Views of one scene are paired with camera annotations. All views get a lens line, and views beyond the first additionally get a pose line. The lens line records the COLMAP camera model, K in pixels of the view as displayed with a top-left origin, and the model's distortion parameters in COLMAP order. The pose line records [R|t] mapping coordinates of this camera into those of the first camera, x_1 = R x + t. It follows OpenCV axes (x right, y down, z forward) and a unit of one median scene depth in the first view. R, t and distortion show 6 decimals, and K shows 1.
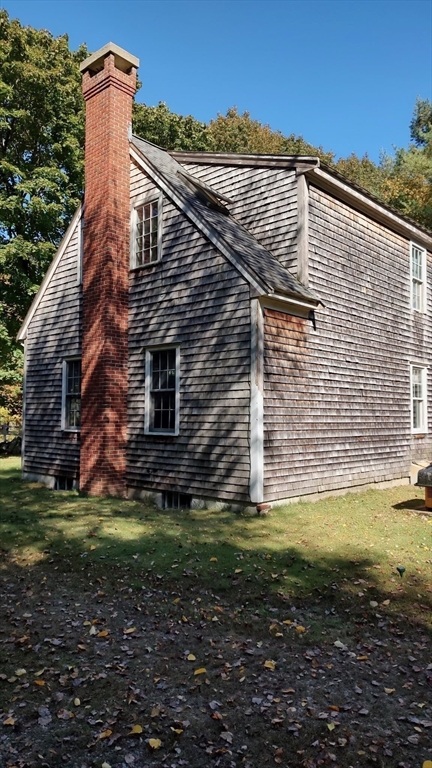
lens RADIAL K [[556.4, 0, 216.0], [0, 556.4, 384.0], [0, 0, 1]] dist [0.041778, 0.000093]
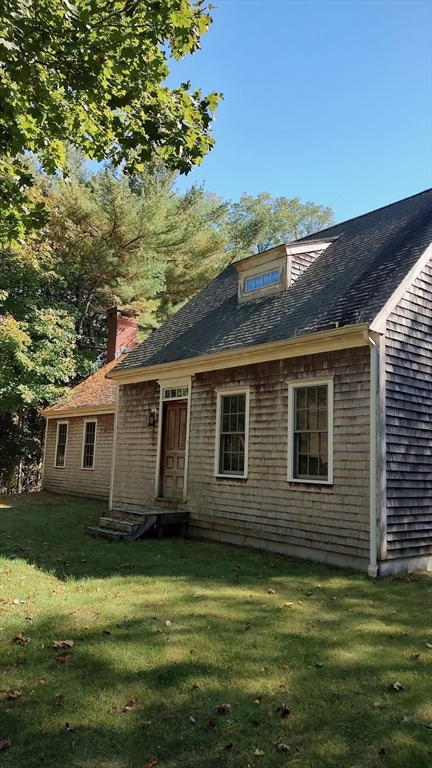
lens RADIAL K [[556.4, 0, 216.0], [0, 556.4, 384.0], [0, 0, 1]] dist [0.041778, 0.000093]
pose [[0.139288, 0.118943, 0.983083, -0.989410], [-0.090420, 0.990141, -0.106986, 0.053095], [-0.986115, -0.073988, 0.148670, 1.125002]]
